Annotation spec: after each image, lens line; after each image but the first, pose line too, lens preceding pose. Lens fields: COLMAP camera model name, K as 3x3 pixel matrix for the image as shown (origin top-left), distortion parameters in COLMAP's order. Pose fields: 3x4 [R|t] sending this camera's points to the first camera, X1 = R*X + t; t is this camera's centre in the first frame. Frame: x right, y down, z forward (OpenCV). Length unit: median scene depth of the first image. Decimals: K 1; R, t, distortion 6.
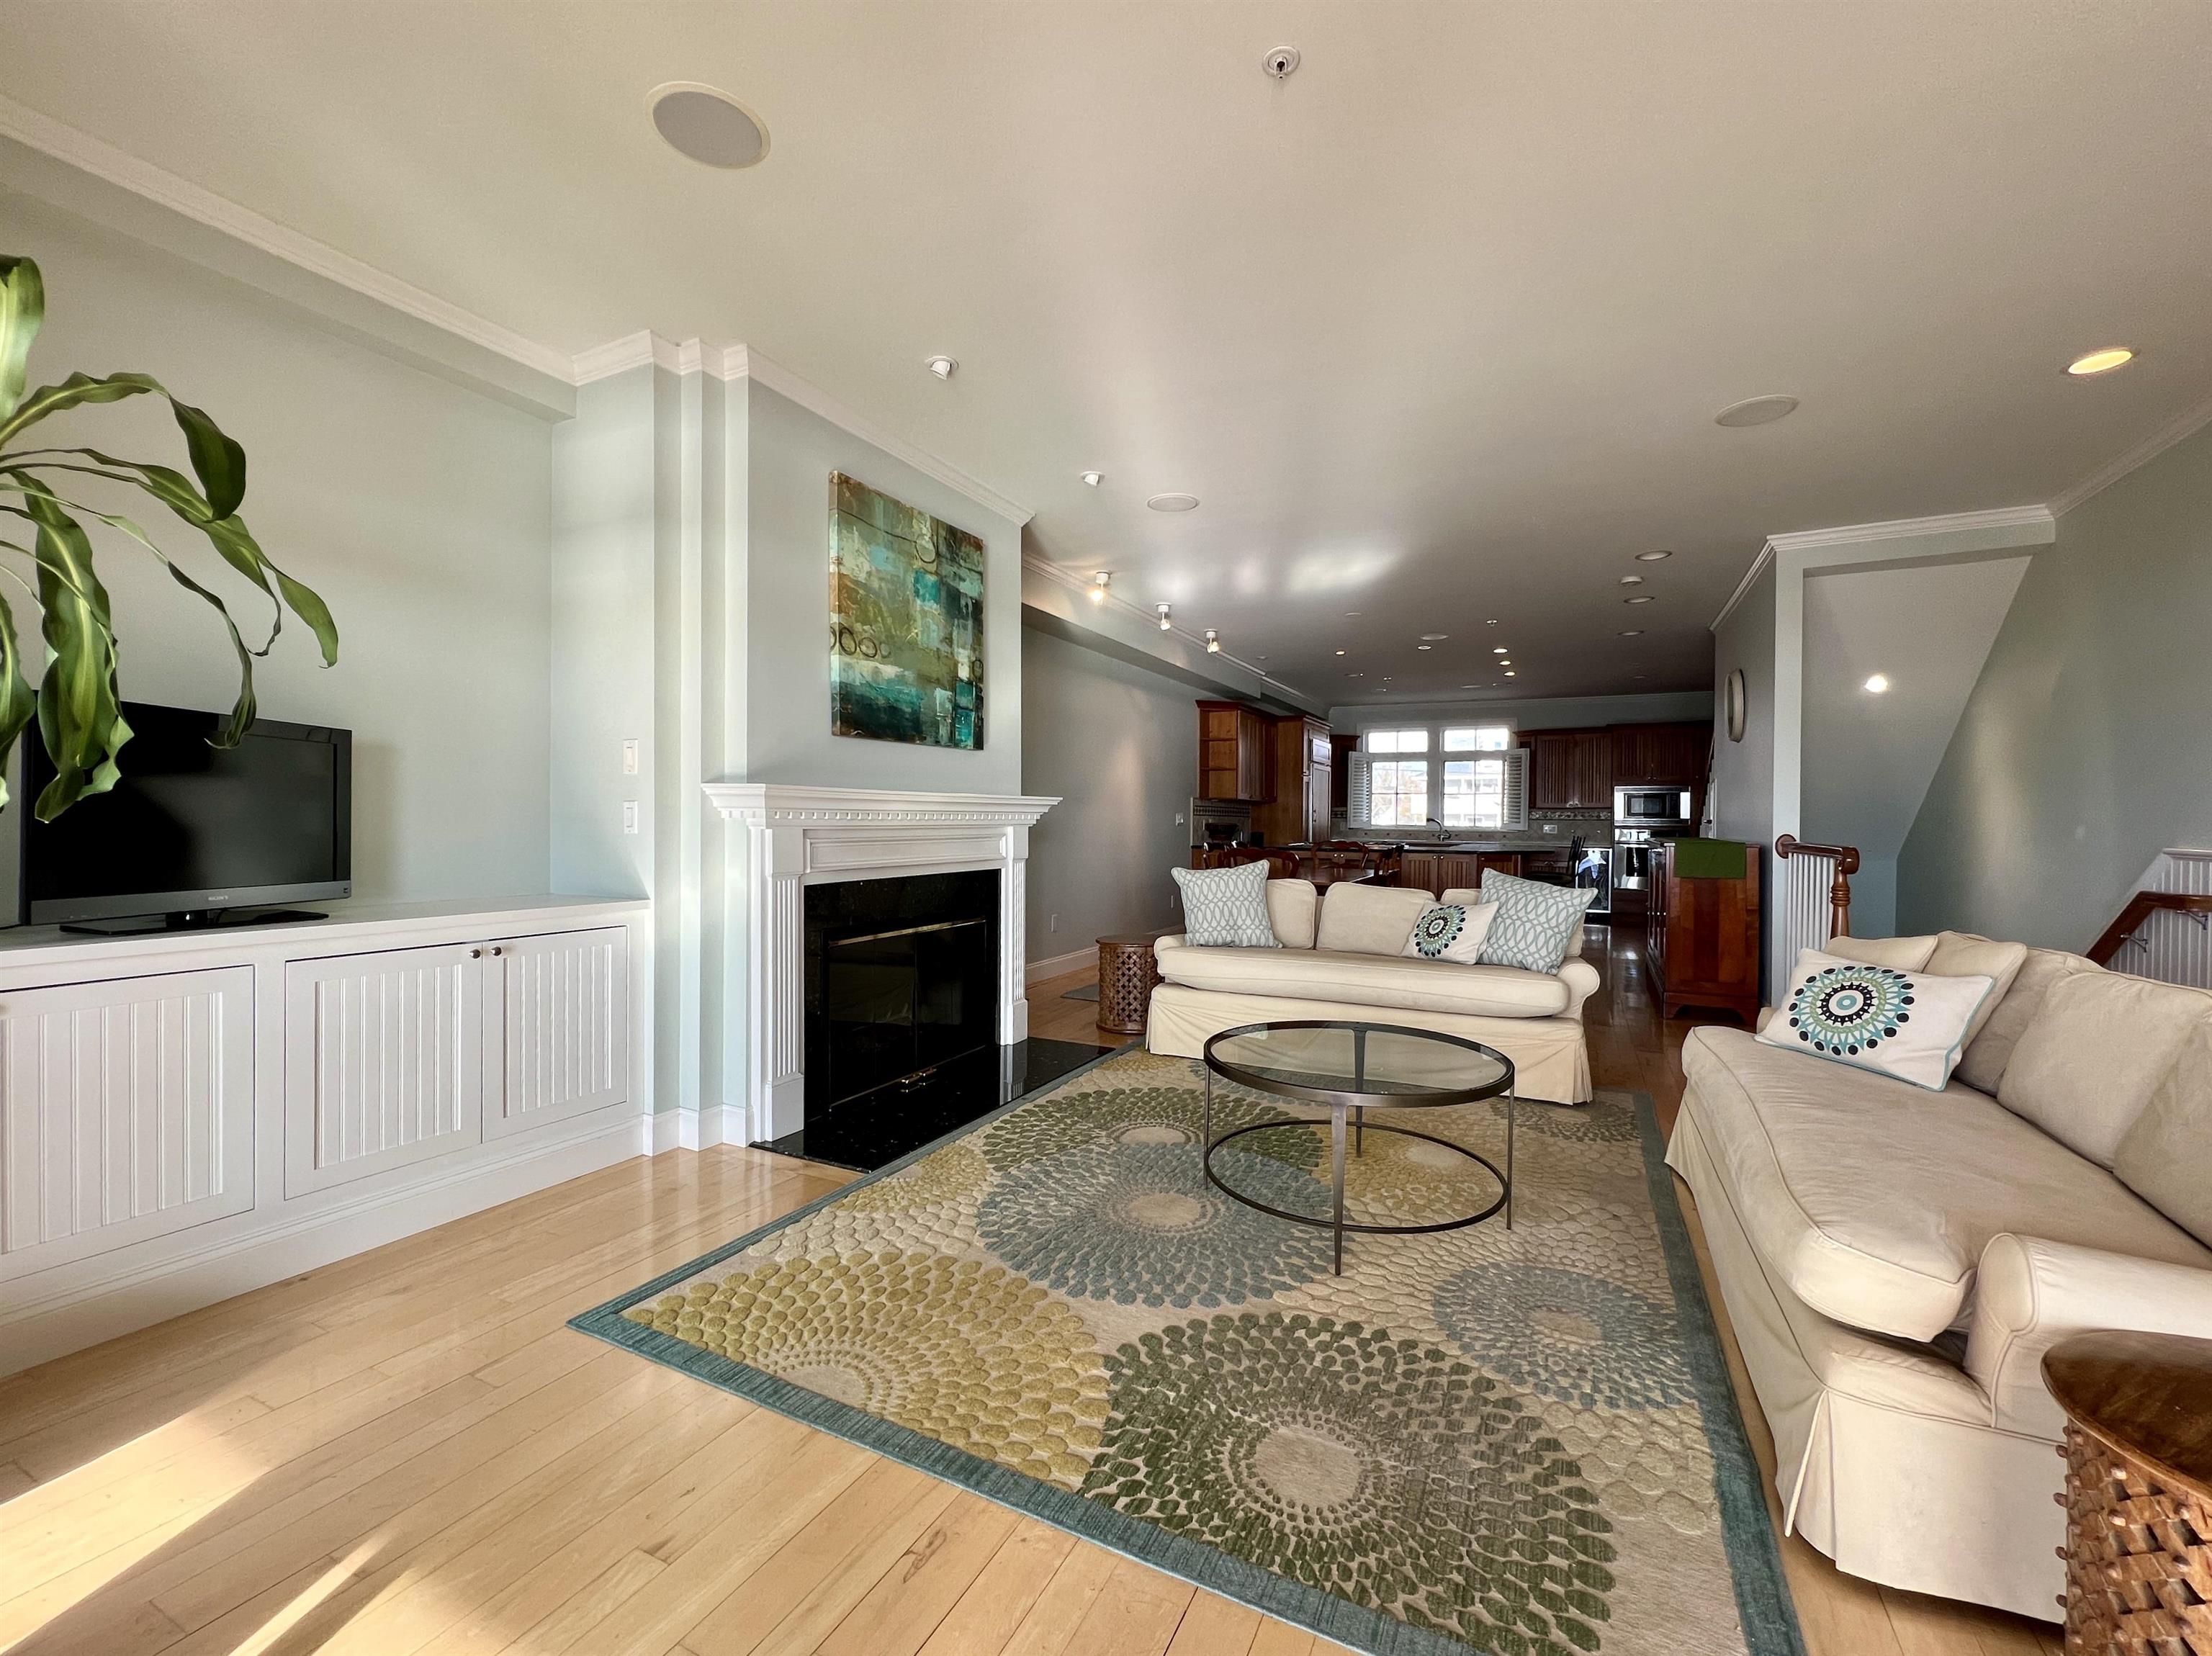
lens RADIAL K [[931.7, 0, 1106.0], [0, 931.7, 828.0], [0, 0, 1]] dist [-0.001818, -0.000199]
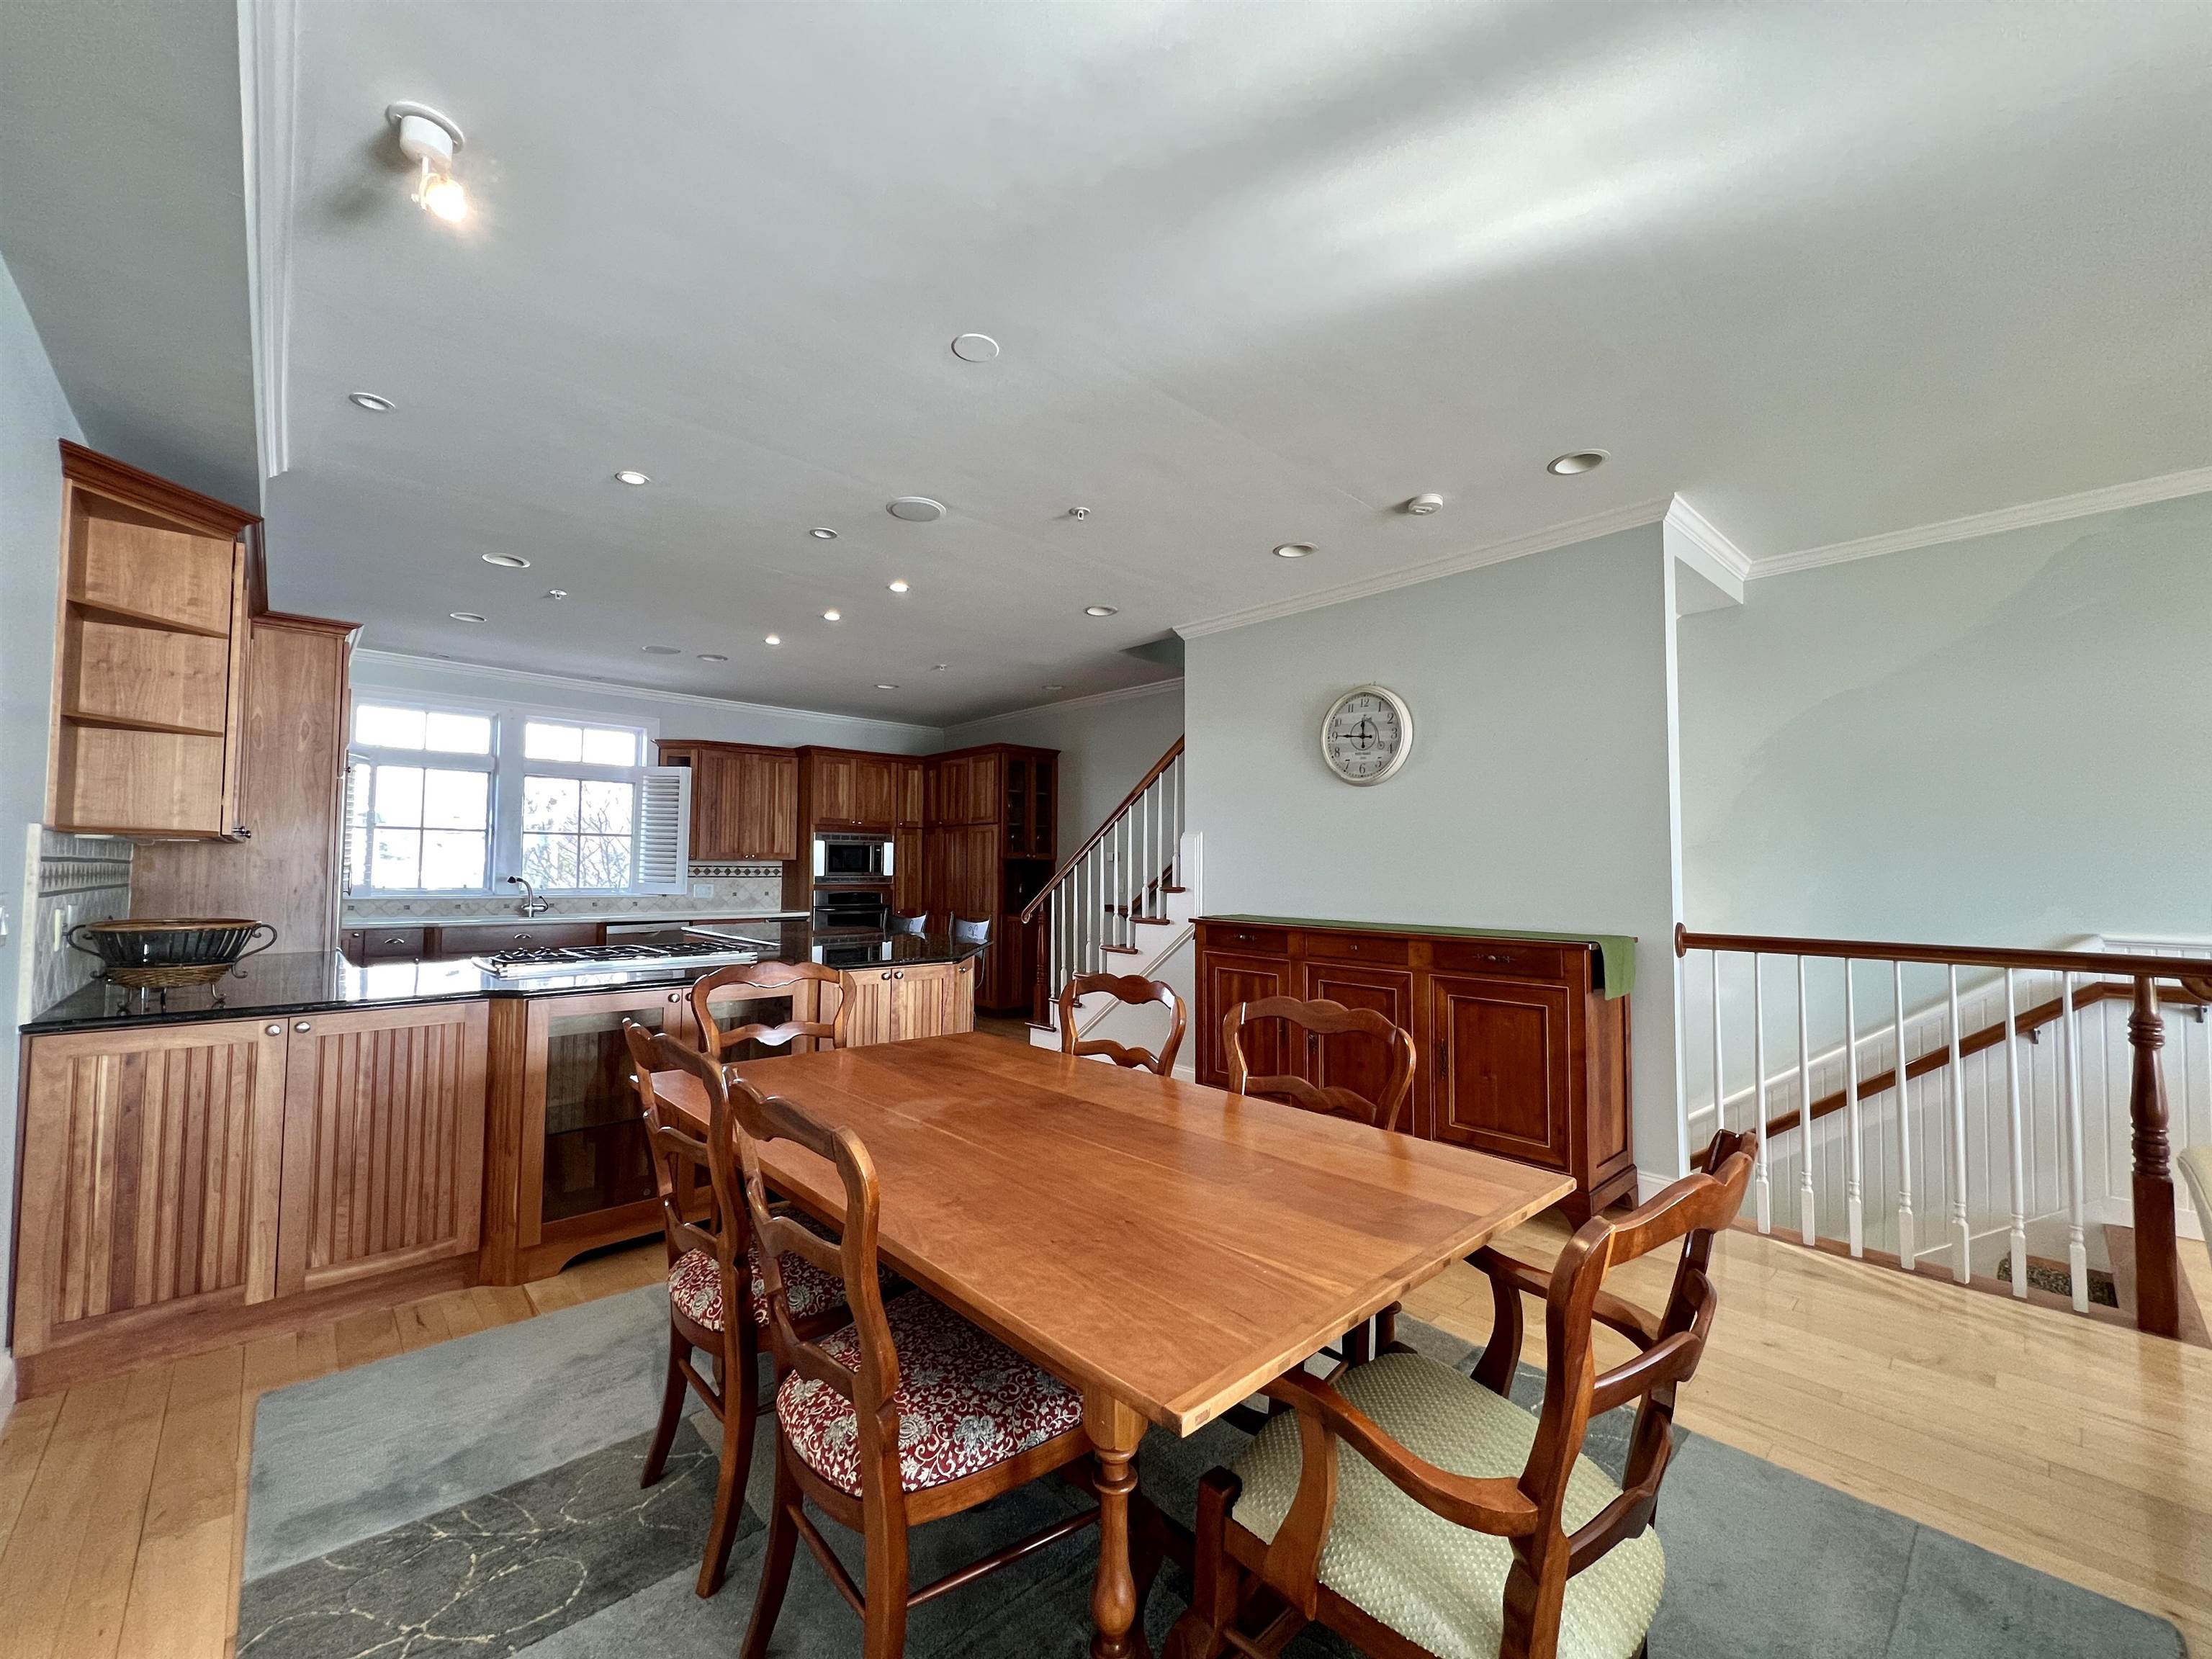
lens RADIAL K [[882.3, 0, 1104.2], [0, 882.3, 830.2], [0, 0, 1]] dist [-0.001755, 0.000052]
pose [[0.342276, 0.038661, 0.938804, -0.060562], [-0.001979, 0.999181, -0.040426, -0.053446], [-0.939597, 0.011979, 0.342072, 1.551207]]
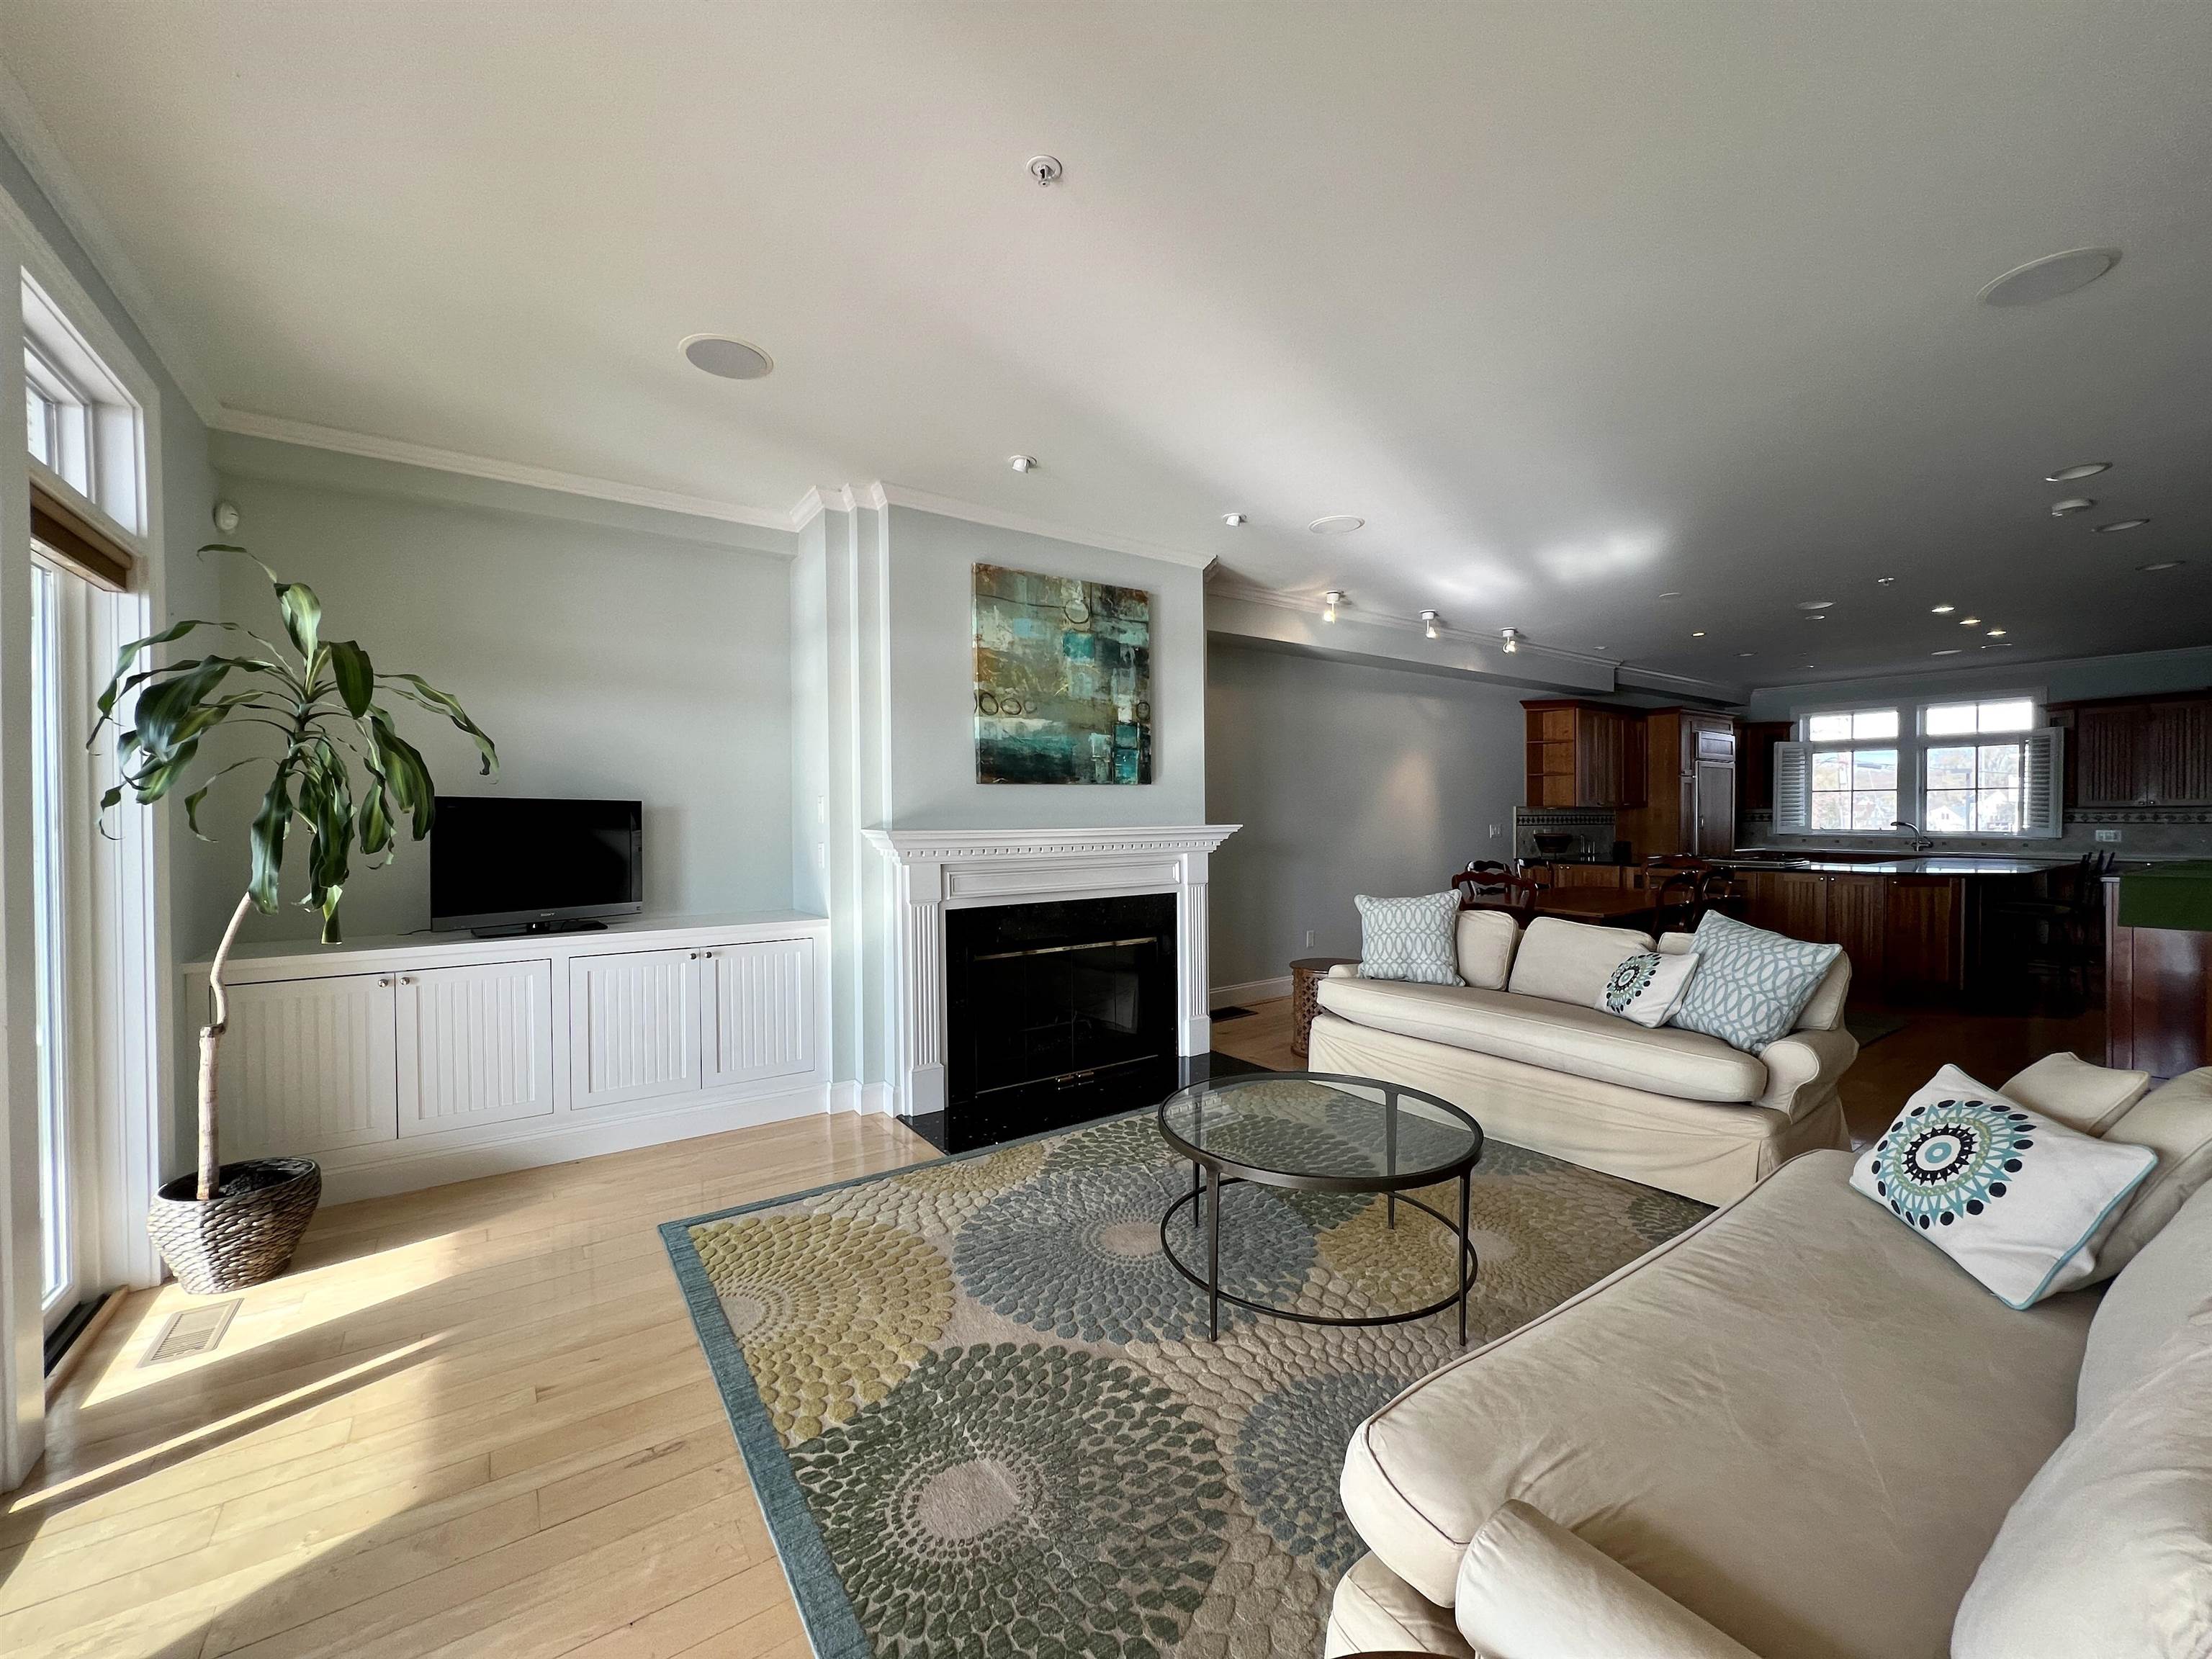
lens RADIAL K [[882.3, 0, 1104.2], [0, 882.3, 830.2], [0, 0, 1]] dist [-0.001755, 0.000052]
pose [[0.878632, -0.005267, -0.477470, 0.356783], [0.008706, 0.999950, 0.004990, -0.040560], [0.477420, -0.008541, 0.878634, 0.075946]]
